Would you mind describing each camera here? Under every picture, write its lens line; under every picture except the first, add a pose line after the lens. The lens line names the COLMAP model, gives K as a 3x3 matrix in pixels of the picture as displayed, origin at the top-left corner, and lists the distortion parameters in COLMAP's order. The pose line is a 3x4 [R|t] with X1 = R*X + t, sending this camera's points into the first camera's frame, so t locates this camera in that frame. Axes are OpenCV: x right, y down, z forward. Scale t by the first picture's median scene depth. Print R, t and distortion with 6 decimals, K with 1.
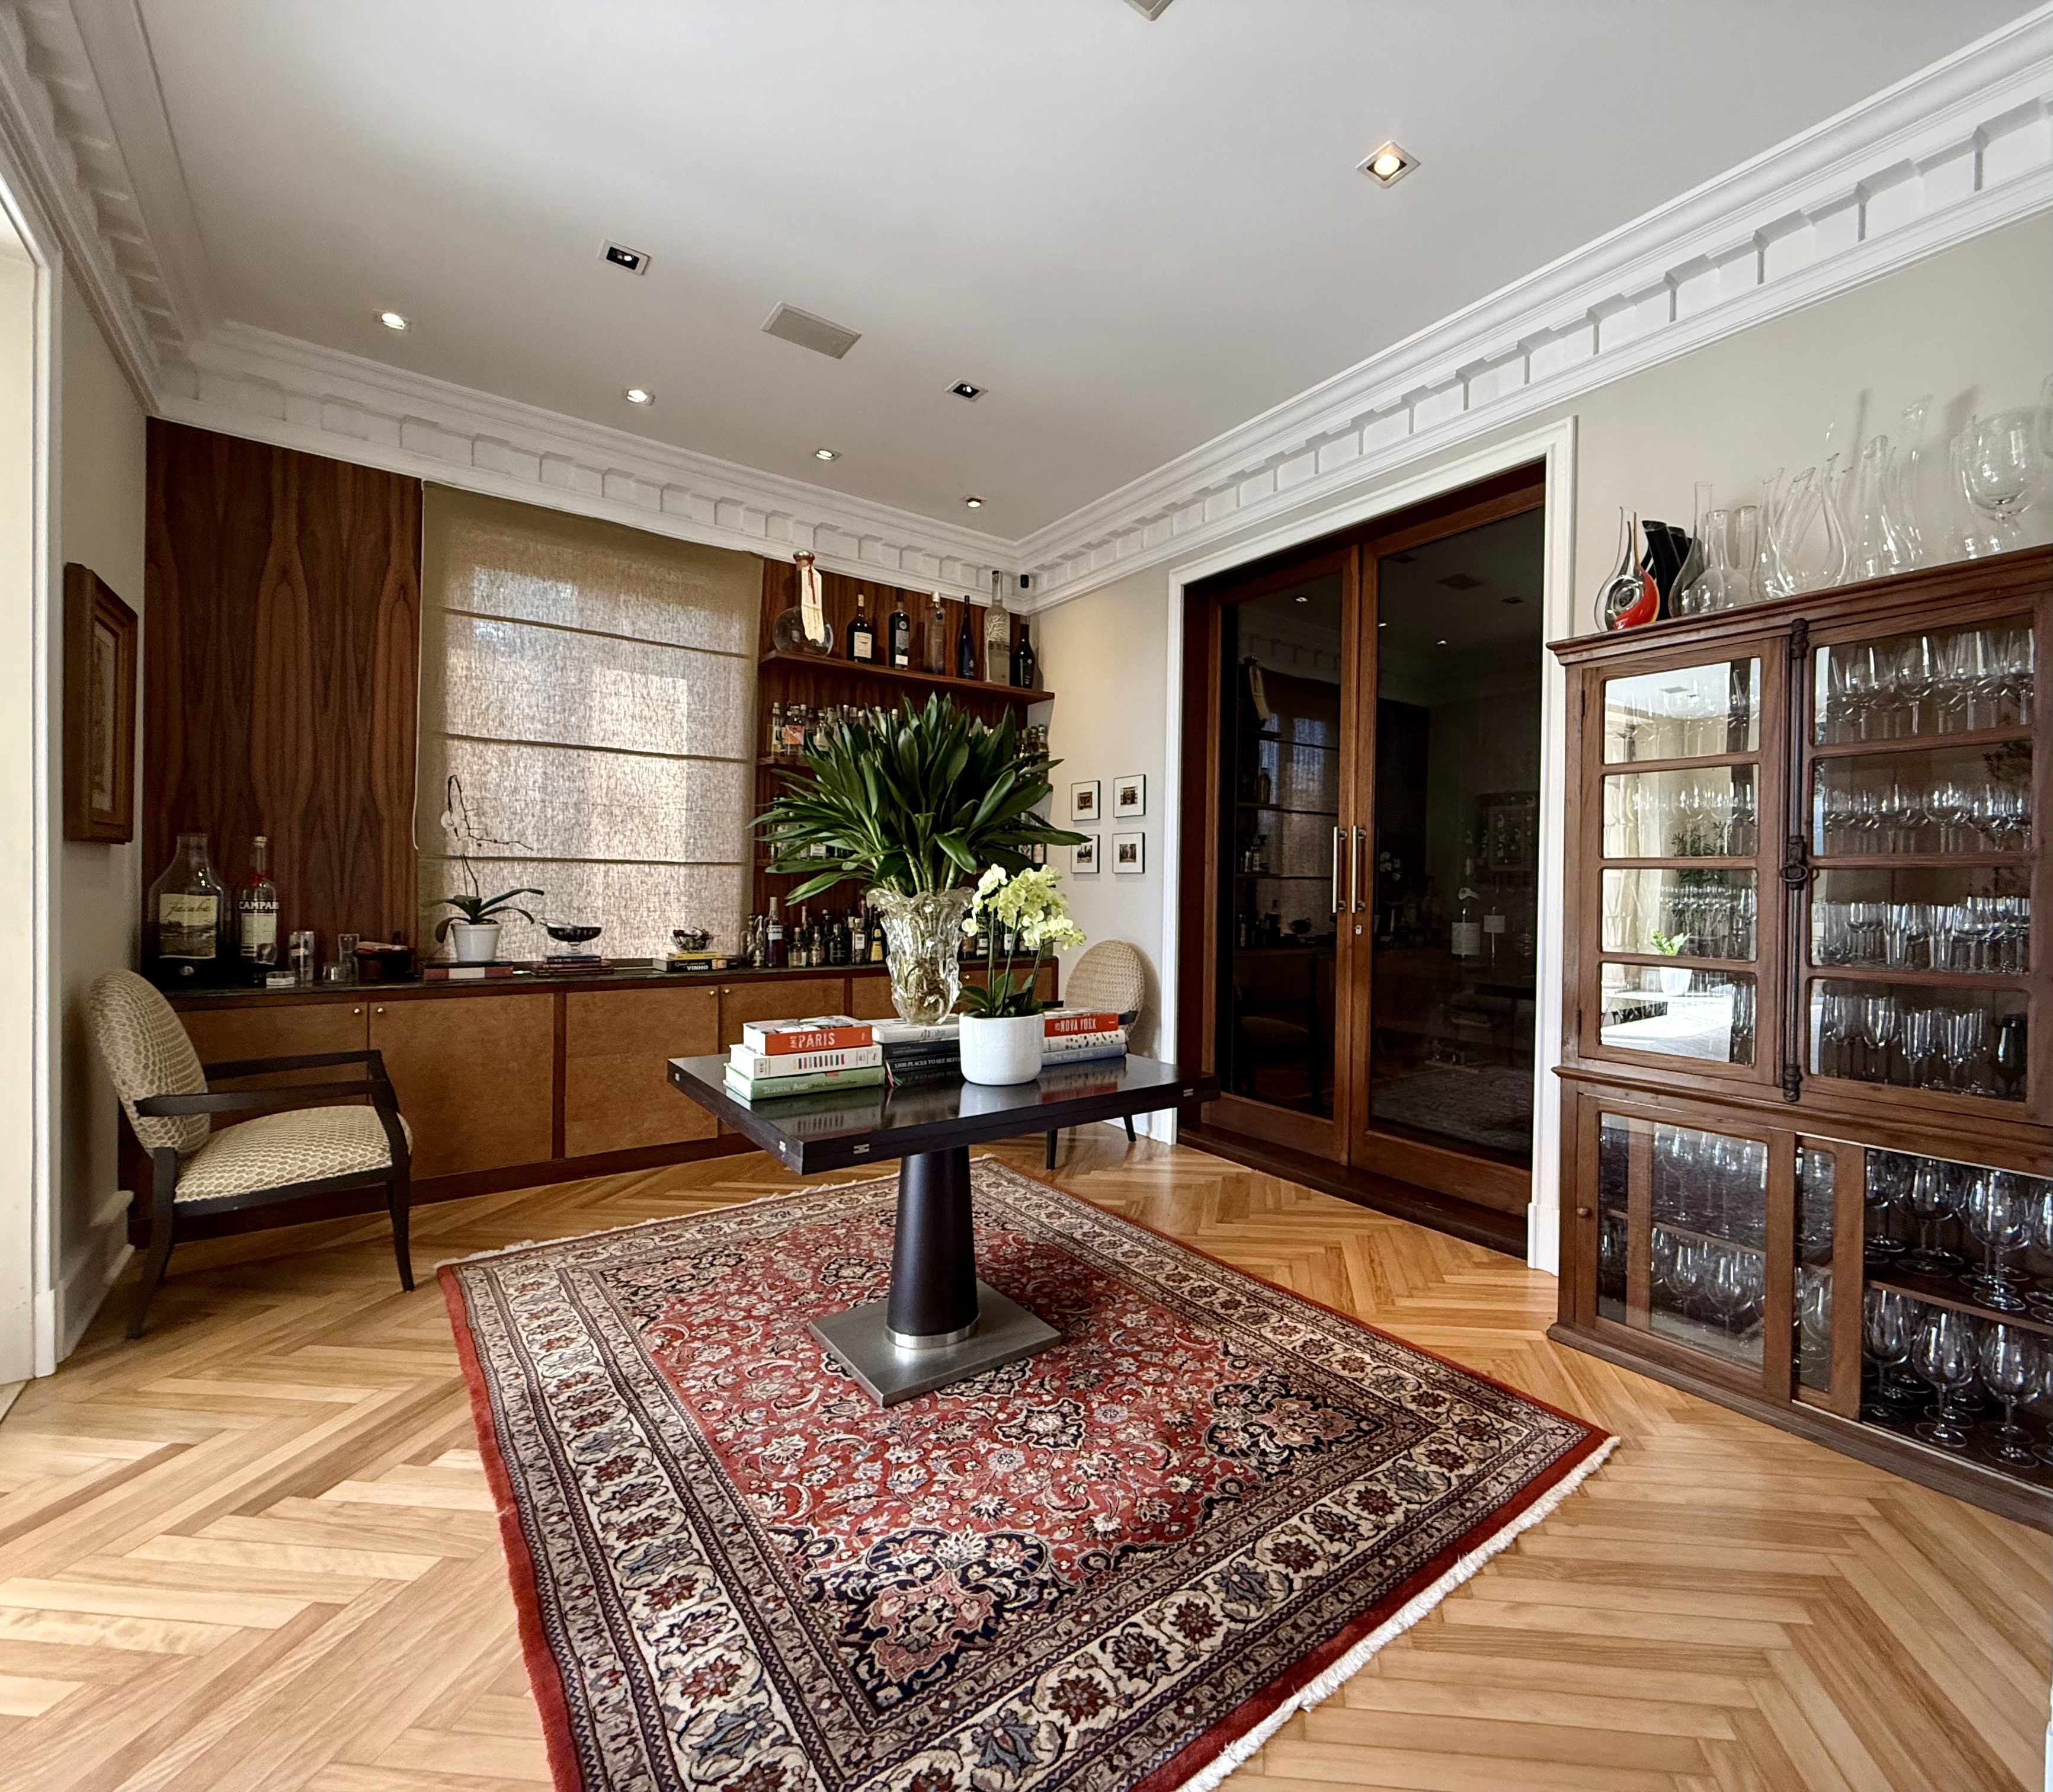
lens RADIAL K [[845.0, 0, 1042.8], [0, 845.0, 893.6], [0, 0, 1]] dist [0.001754, -0.000168]
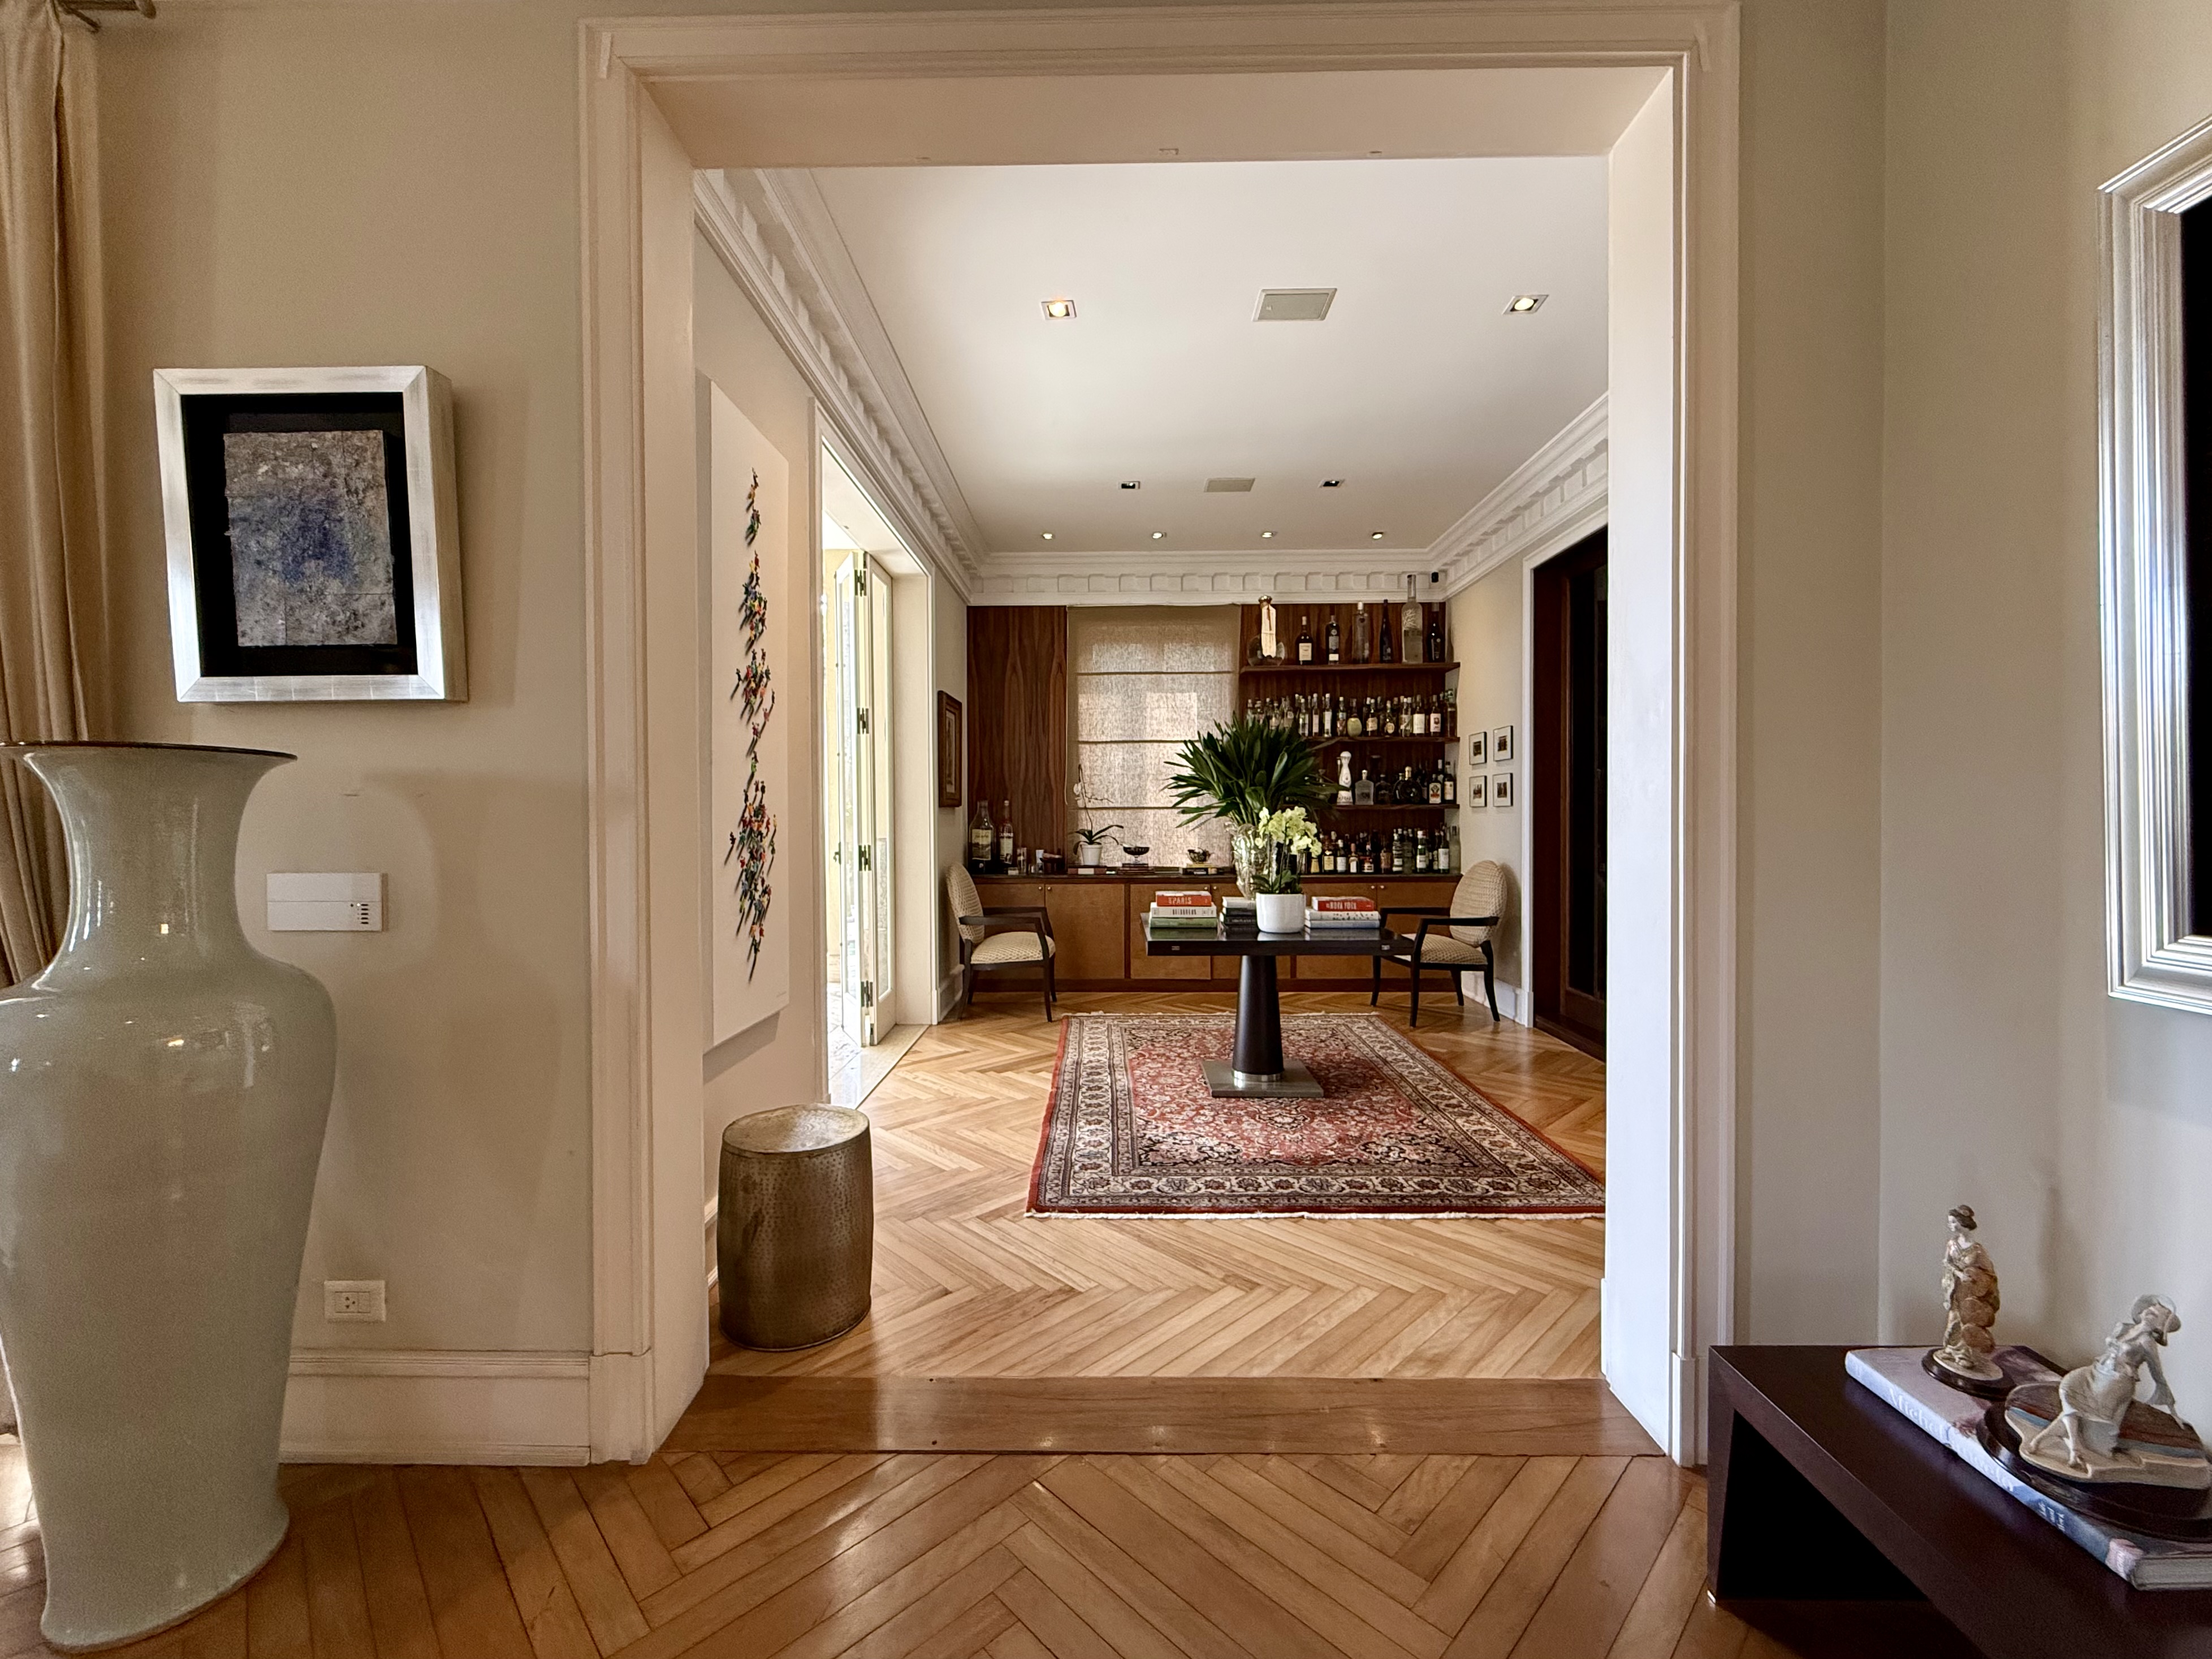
lens RADIAL K [[885.0, 0, 1110.4], [0, 885.0, 830.3], [0, 0, 1]] dist [0.000503, -0.000334]
pose [[0.758211, -0.008194, -0.651958, 0.729877], [0.010693, 0.999943, -0.000132, 0.007196], [0.651922, -0.006871, 0.758255, -0.503315]]
